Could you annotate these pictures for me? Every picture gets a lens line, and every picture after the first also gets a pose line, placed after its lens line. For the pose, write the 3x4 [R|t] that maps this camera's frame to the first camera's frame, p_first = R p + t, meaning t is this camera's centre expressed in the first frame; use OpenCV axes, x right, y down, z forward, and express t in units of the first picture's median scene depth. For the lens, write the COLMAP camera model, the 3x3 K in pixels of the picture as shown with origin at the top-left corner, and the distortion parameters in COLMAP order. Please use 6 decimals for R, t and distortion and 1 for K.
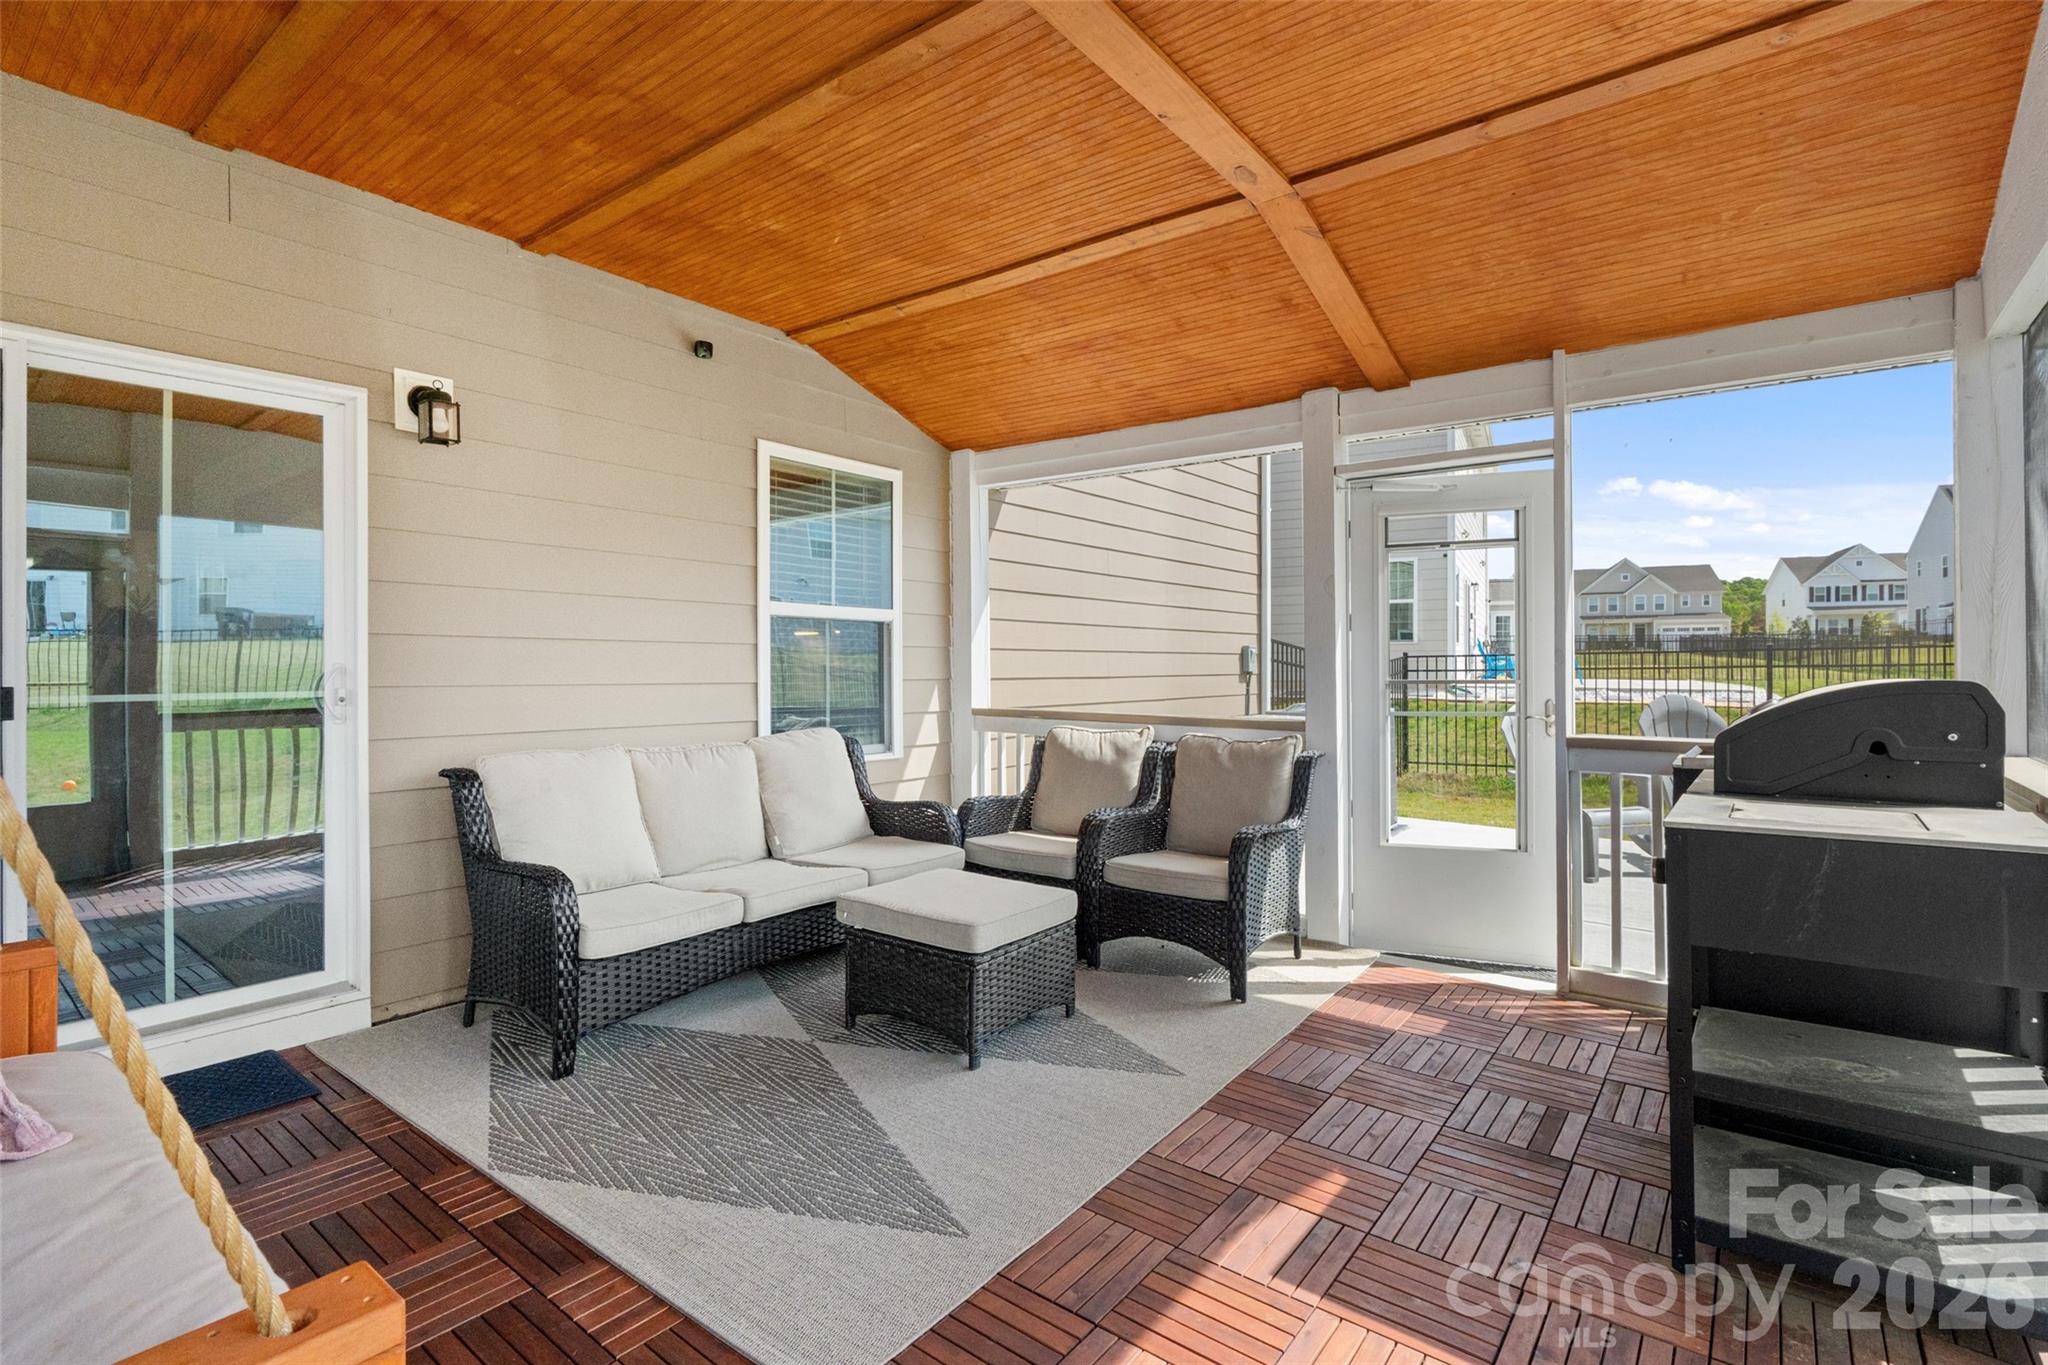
lens RADIAL K [[960.3, 0, 1027.6], [0, 960.3, 659.9], [0, 0, 1]] dist [-0.001996, -0.000864]
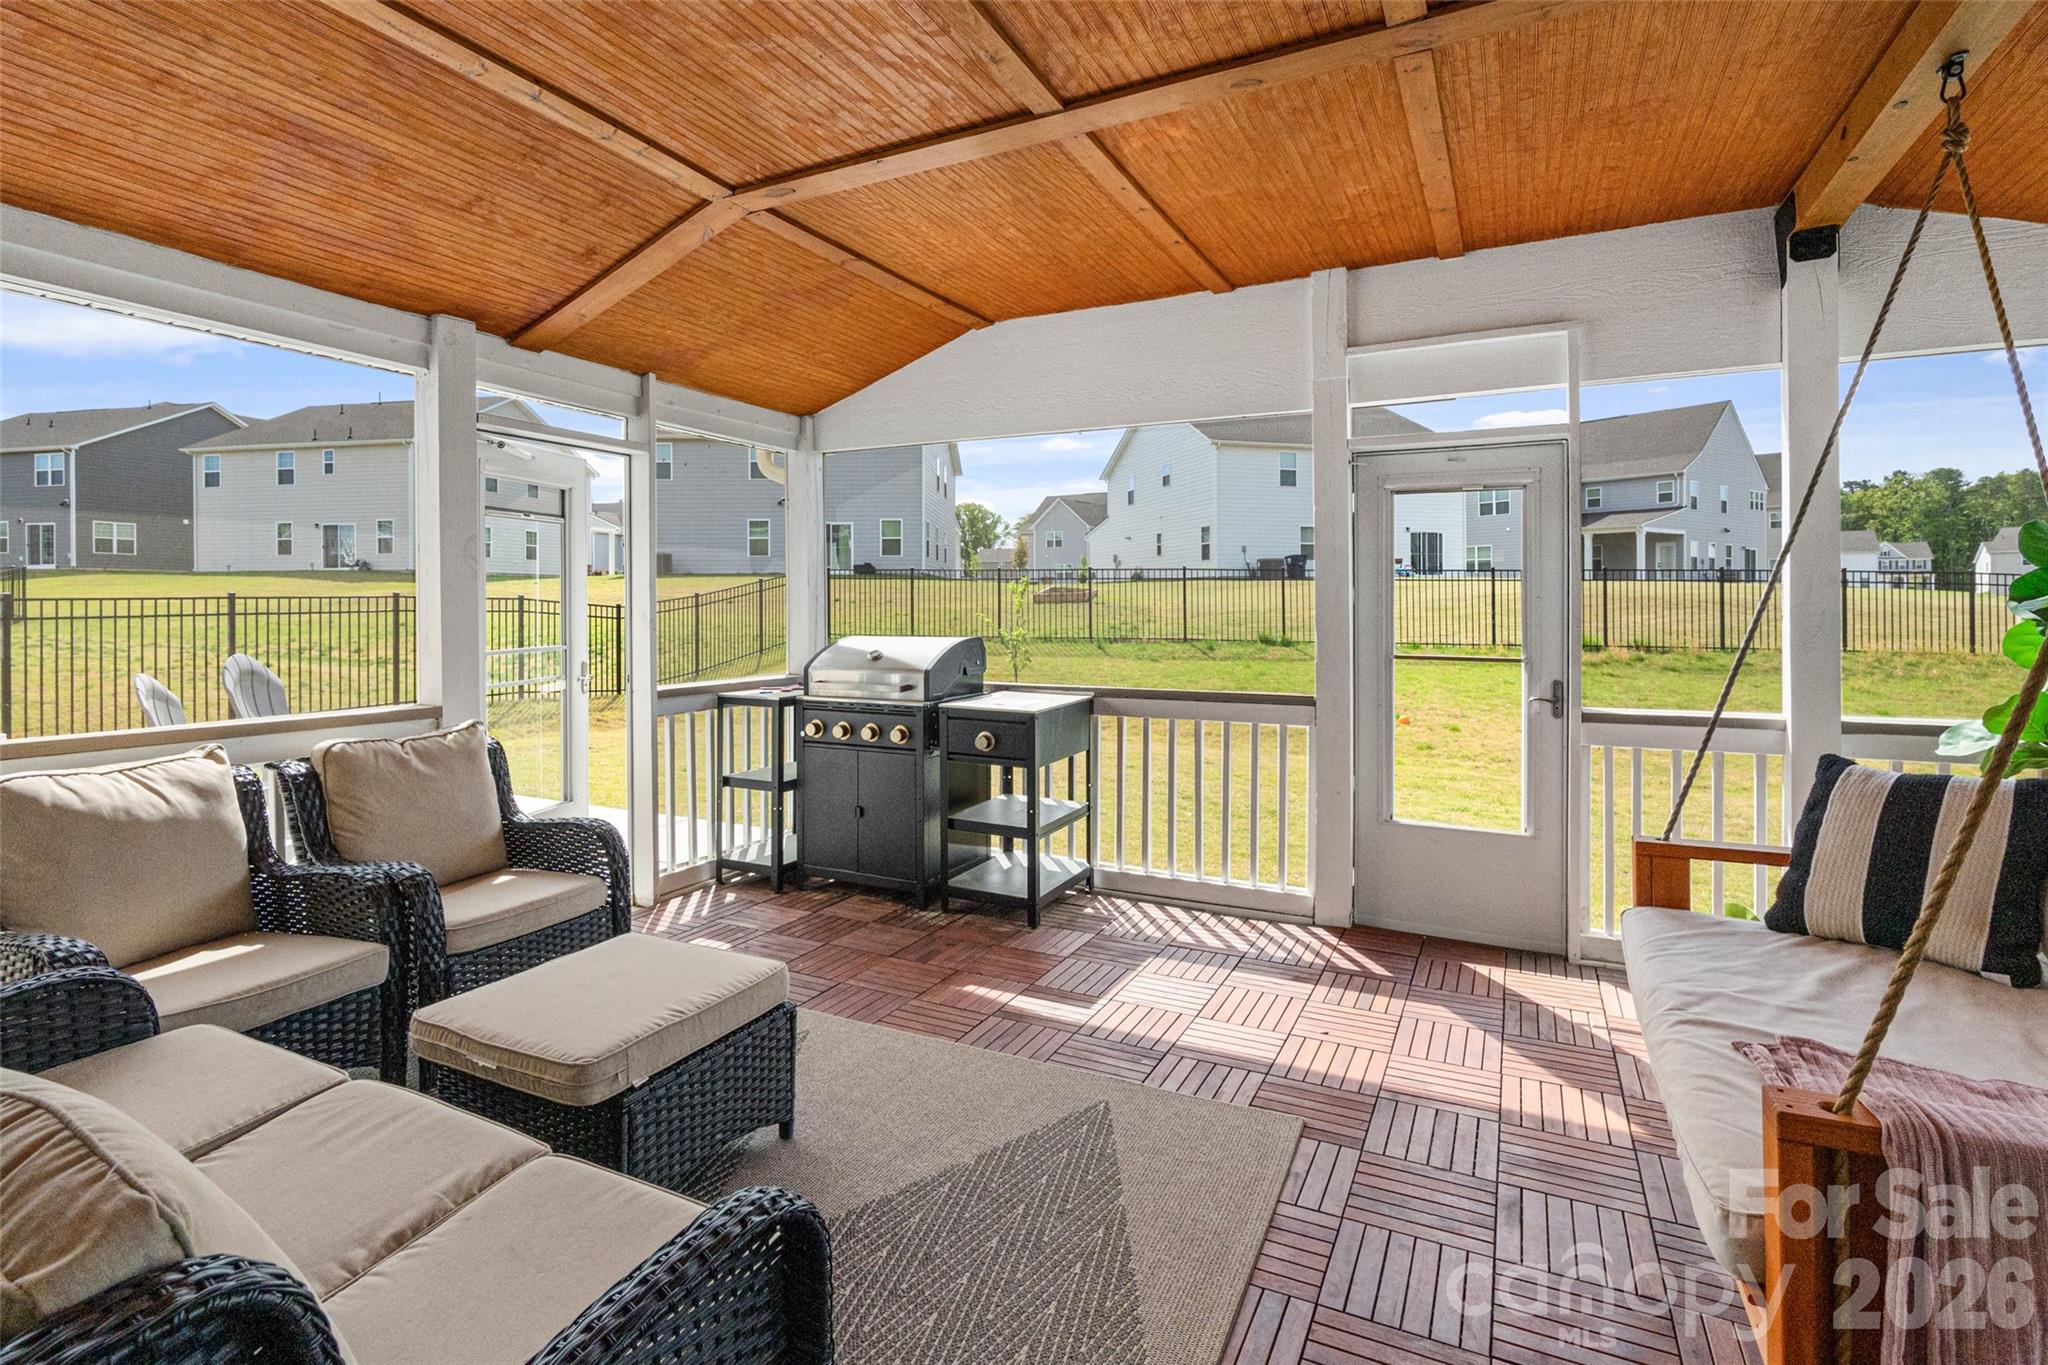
lens RADIAL K [[1002.5, 0, 1004.5], [0, 1002.5, 594.9], [0, 0, 1]] dist [0.000037, -0.000147]
pose [[-0.187548, 0.007478, 0.982227, -0.861726], [-0.007078, 0.999935, -0.008964, -0.037469], [-0.982230, -0.008634, -0.187483, 0.885811]]
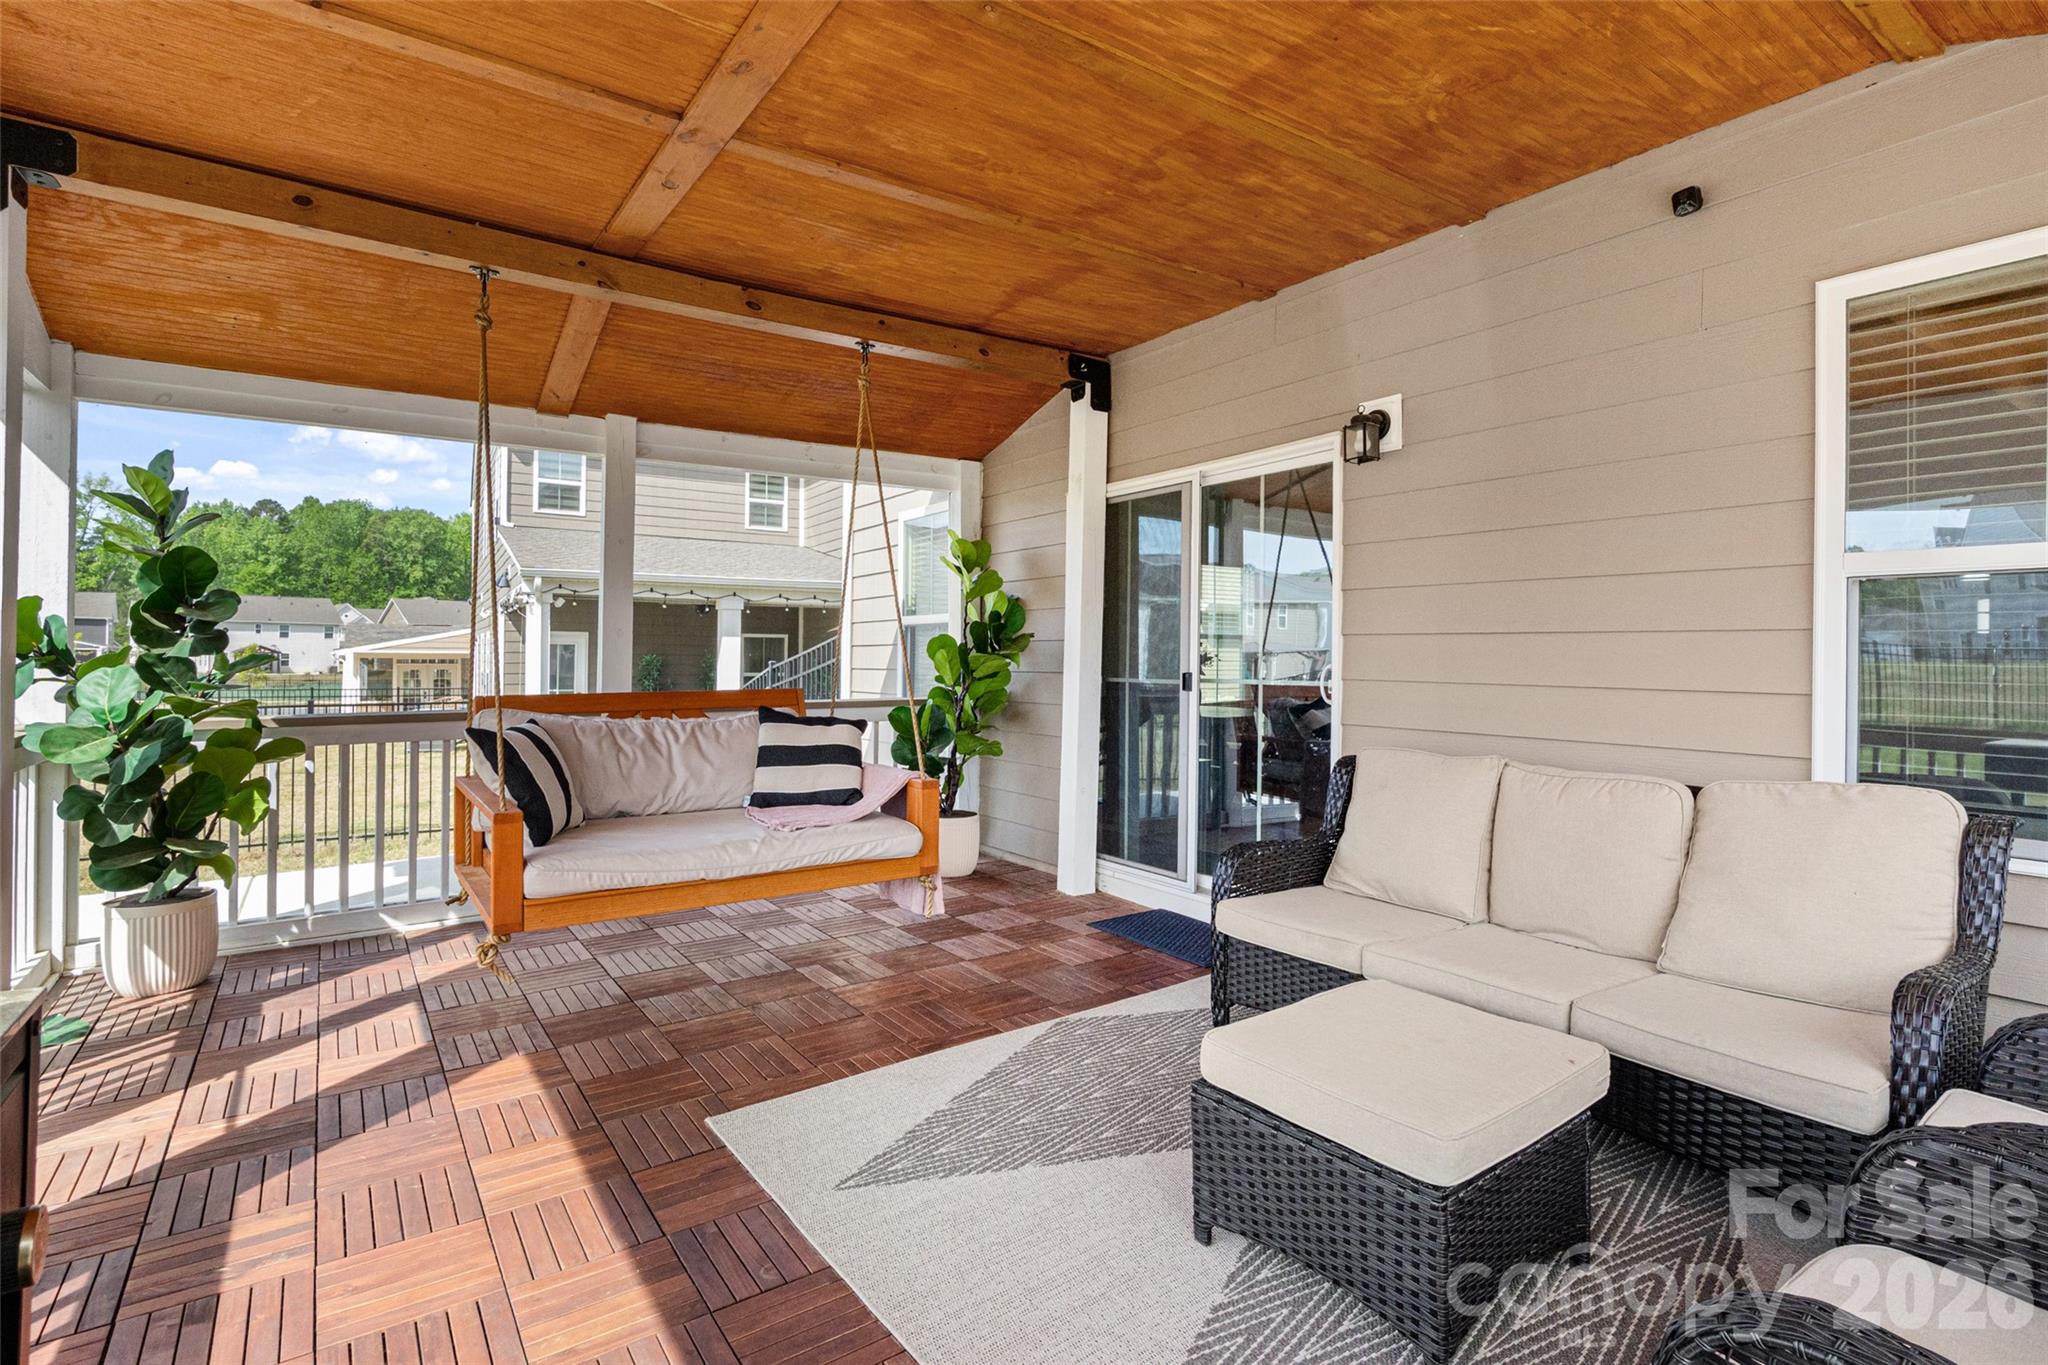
lens RADIAL K [[994.4, 0, 1025.4], [0, 994.4, 655.6], [0, 0, 1]] dist [-0.002241, -0.000297]
pose [[-0.285211, 0.002048, -0.958462, 0.614457], [0.002873, 0.999995, 0.001282, -0.004765], [0.958460, -0.002388, -0.285216, 0.978608]]
